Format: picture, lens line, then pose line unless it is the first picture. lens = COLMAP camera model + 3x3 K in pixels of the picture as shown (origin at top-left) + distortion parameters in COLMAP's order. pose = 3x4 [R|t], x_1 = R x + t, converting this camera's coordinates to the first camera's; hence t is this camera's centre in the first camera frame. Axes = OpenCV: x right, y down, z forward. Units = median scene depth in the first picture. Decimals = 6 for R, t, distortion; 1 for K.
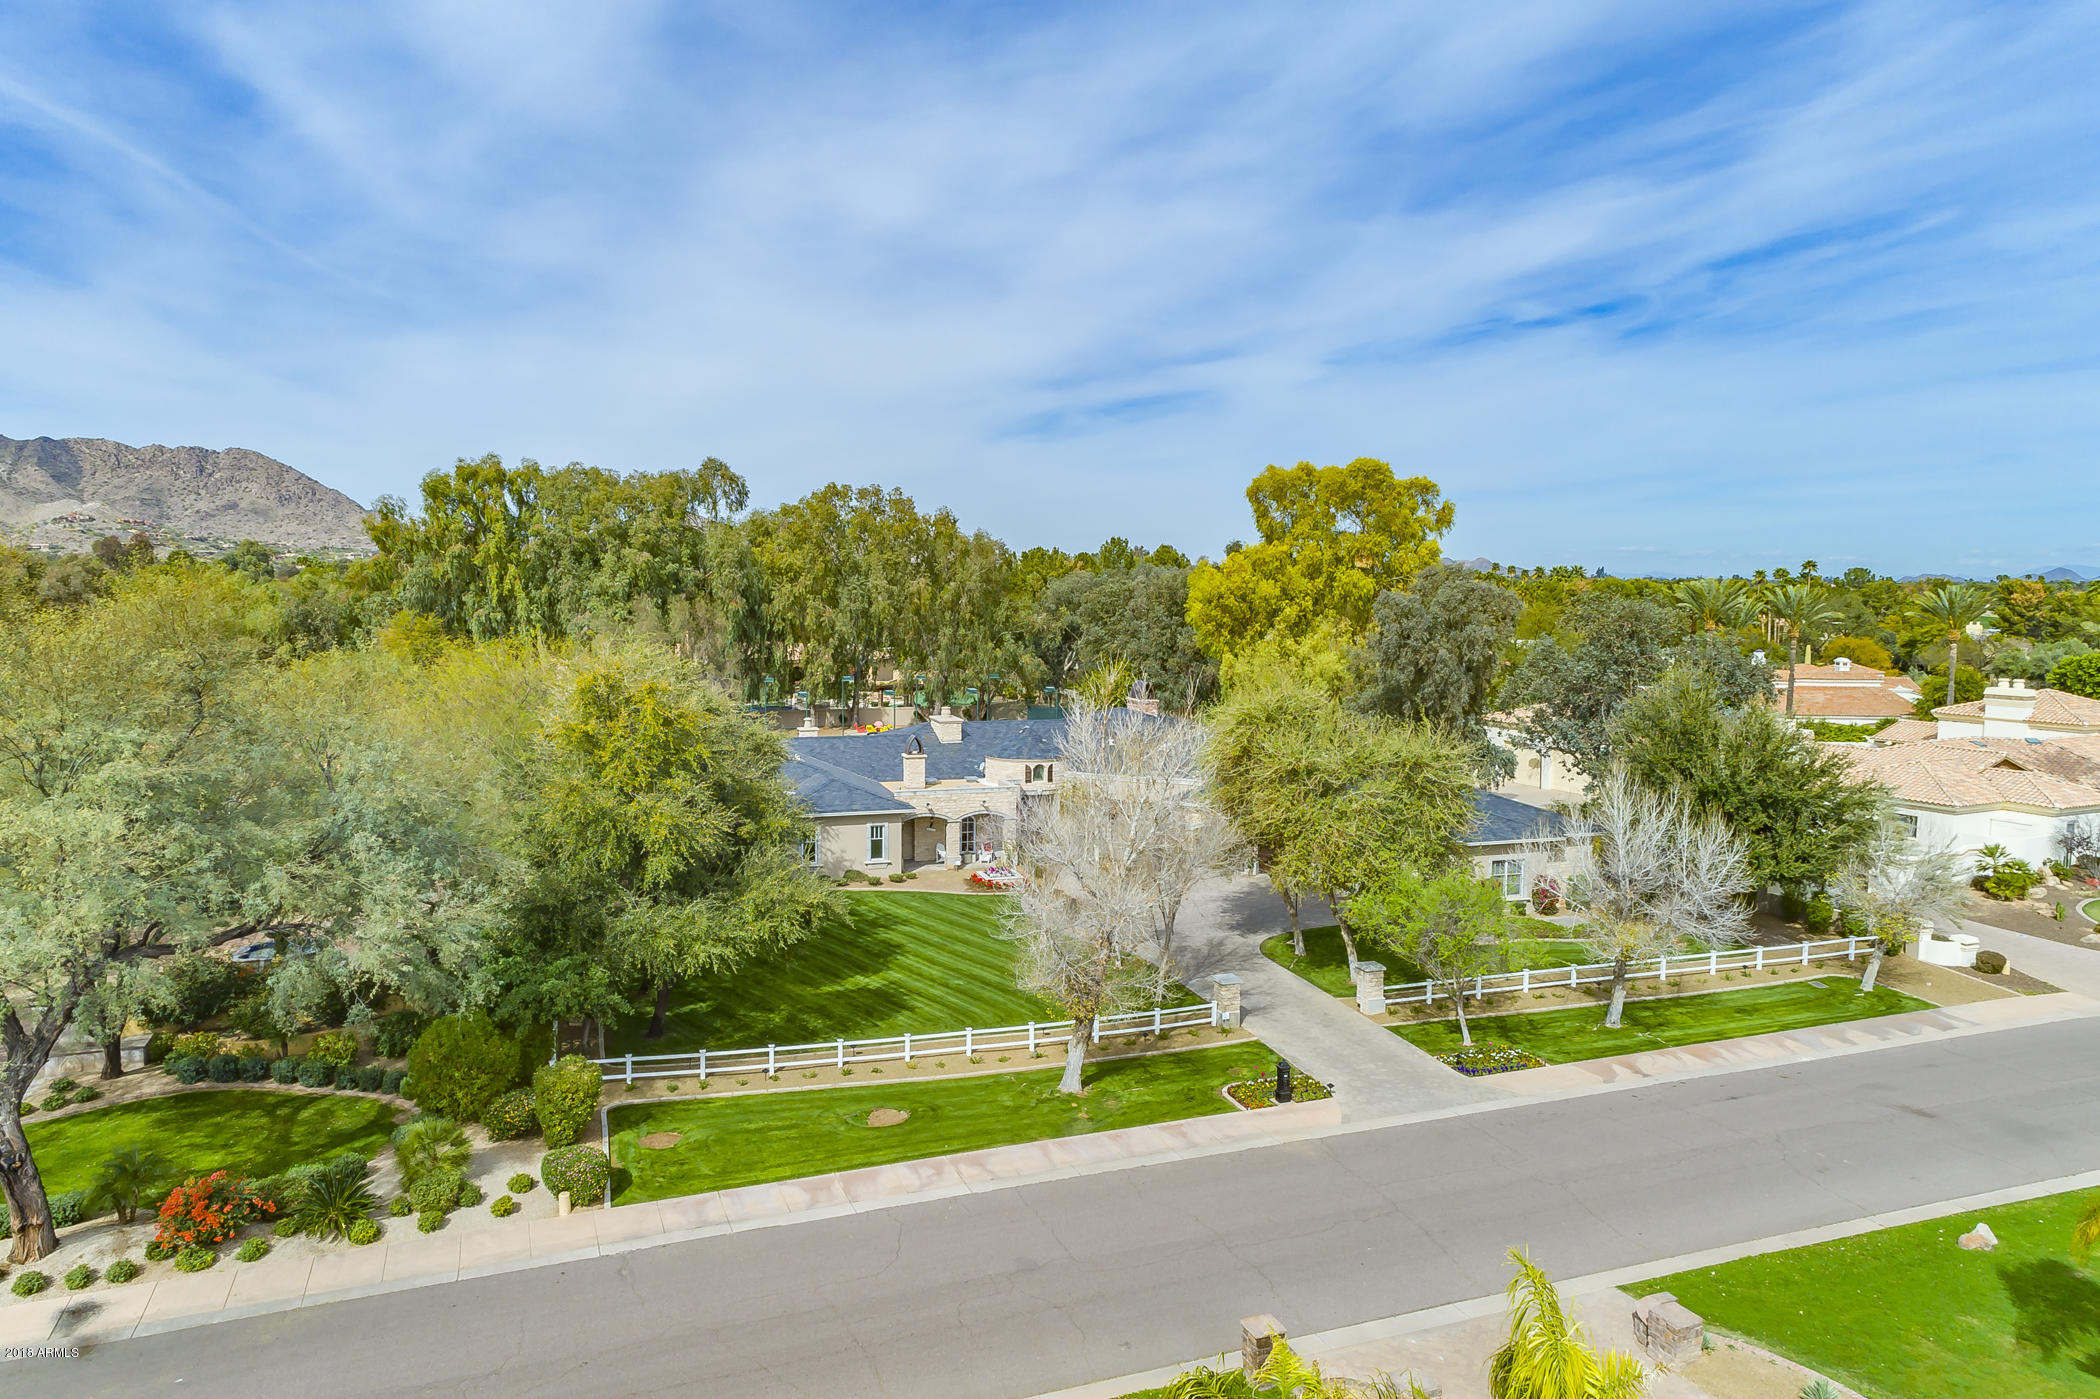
lens RADIAL K [[1403.3, 0, 1050.2], [0, 1403.3, 689.4], [0, 0, 1]] dist [0.025764, 0.010578]
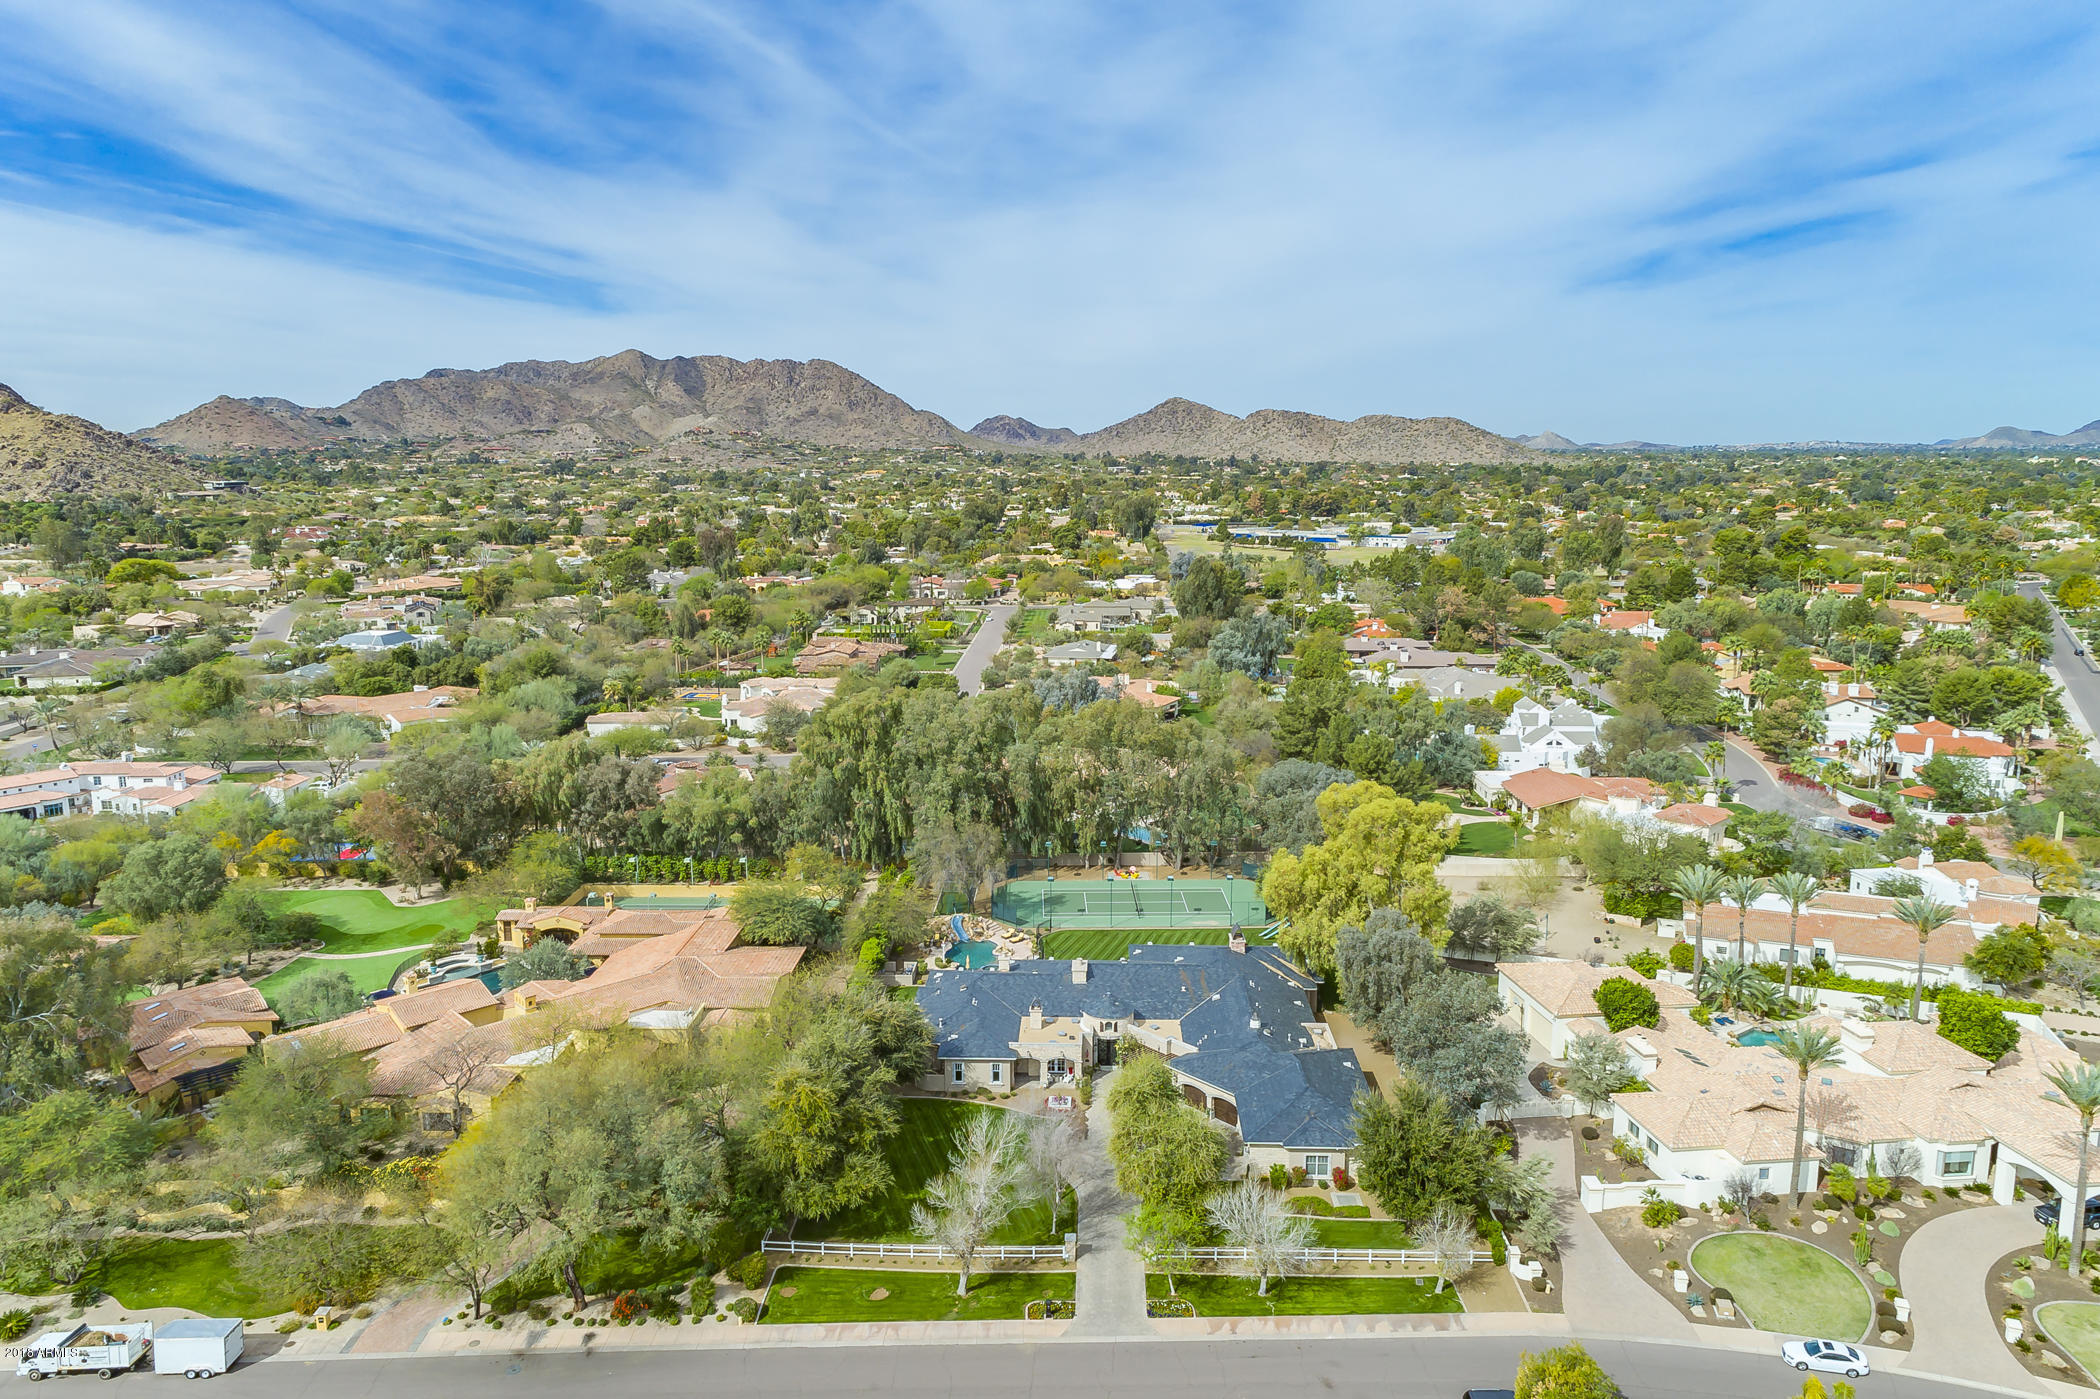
lens RADIAL K [[1403.3, 0, 1050.2], [0, 1403.3, 689.4], [0, 0, 1]] dist [0.025764, 0.010578]
pose [[0.935627, 0.046436, -0.349922, 0.892083], [-0.015393, 0.995734, 0.090978, -0.886758], [0.352654, -0.079735, 0.932350, -0.985567]]
